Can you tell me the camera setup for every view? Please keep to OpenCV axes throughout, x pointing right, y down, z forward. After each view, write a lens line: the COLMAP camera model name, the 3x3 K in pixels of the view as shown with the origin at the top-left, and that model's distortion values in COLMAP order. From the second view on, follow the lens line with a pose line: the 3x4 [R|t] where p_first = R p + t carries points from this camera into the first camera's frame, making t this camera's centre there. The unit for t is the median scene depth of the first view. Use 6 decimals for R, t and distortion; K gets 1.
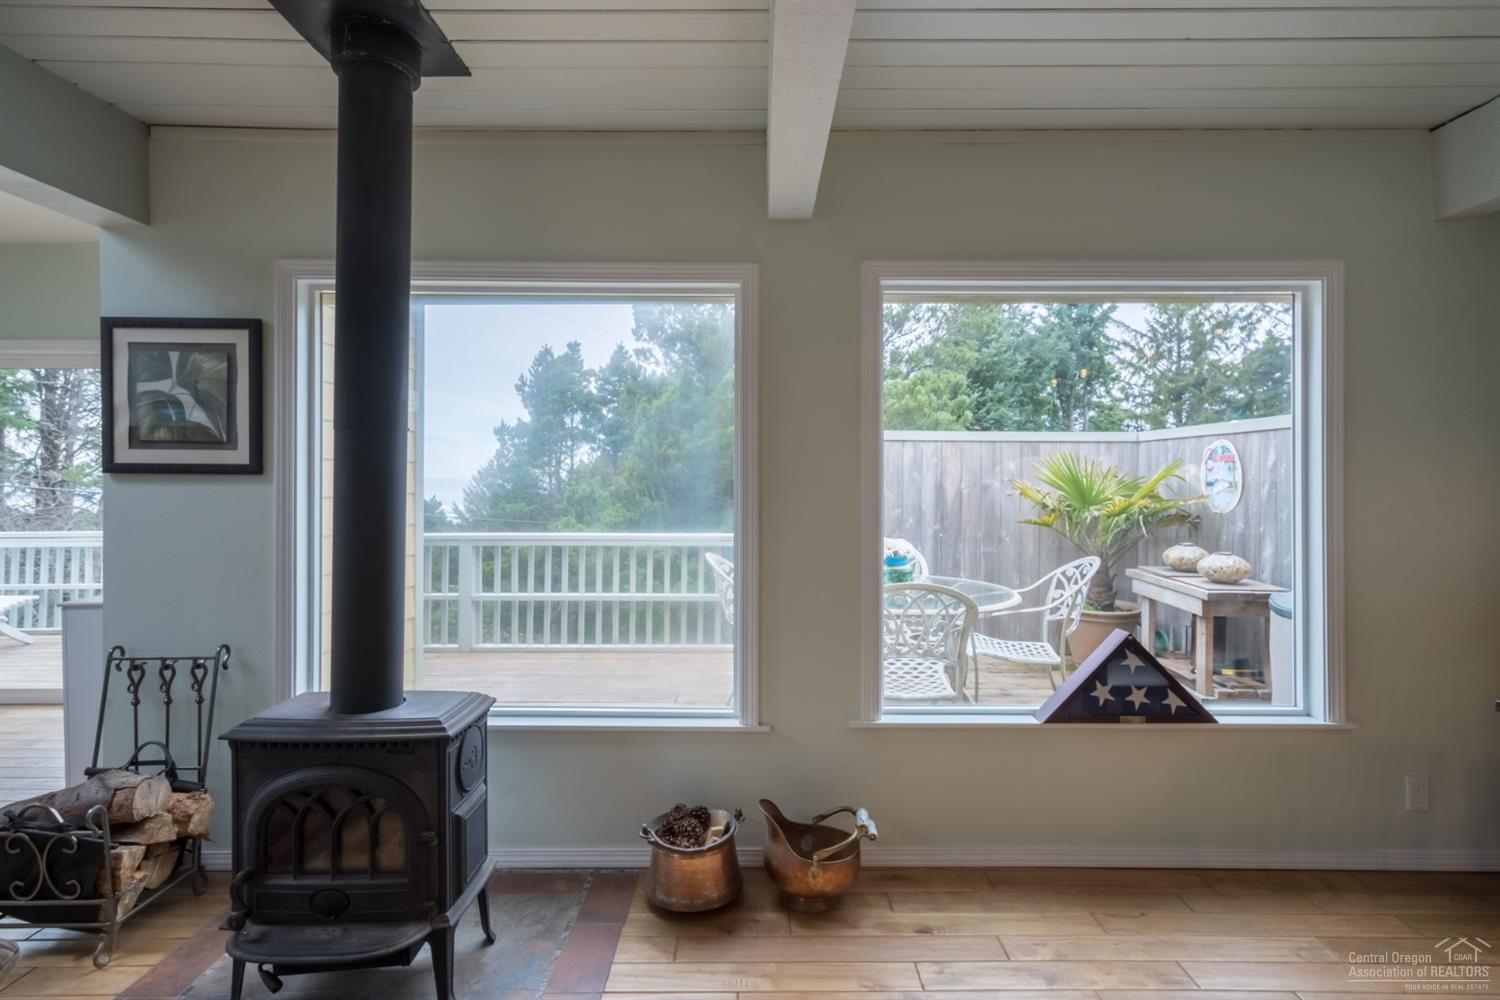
lens RADIAL K [[788.5, 0, 754.6], [0, 788.5, 476.0], [0, 0, 1]] dist [-0.004260, -0.000922]
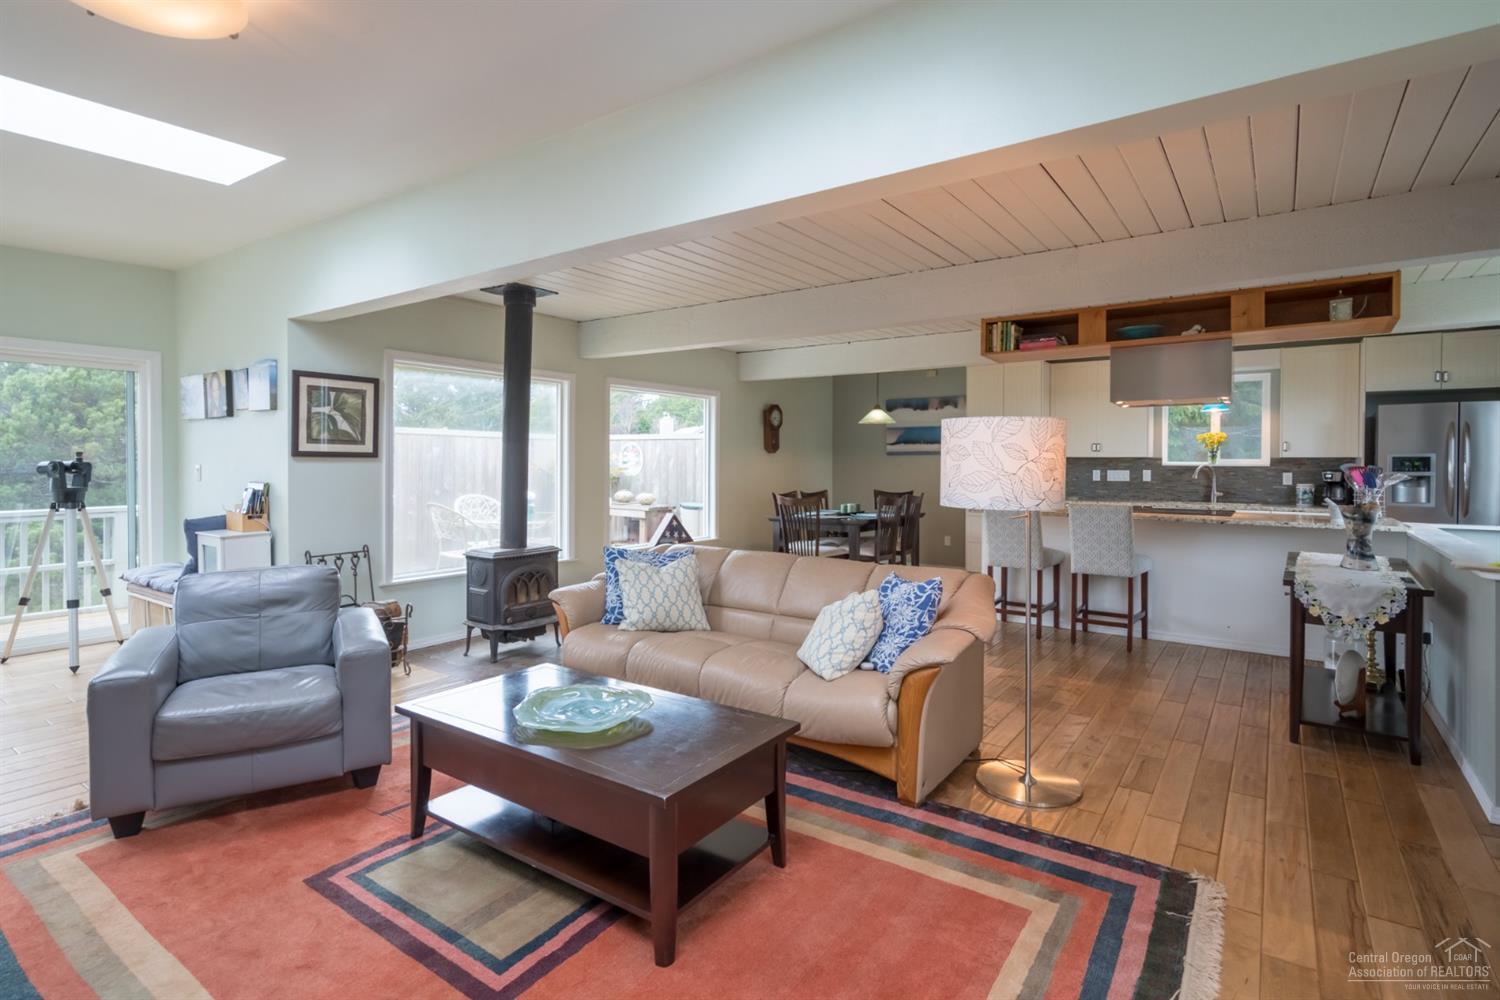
lens RADIAL K [[739.1, 0, 746.0], [0, 739.1, 467.7], [0, 0, 1]] dist [0.002785, 0.000156]
pose [[0.585467, -0.007353, 0.810663, -1.583397], [-0.005268, 0.999903, 0.012874, -0.006080], [-0.810679, -0.011808, 0.585371, -0.817944]]
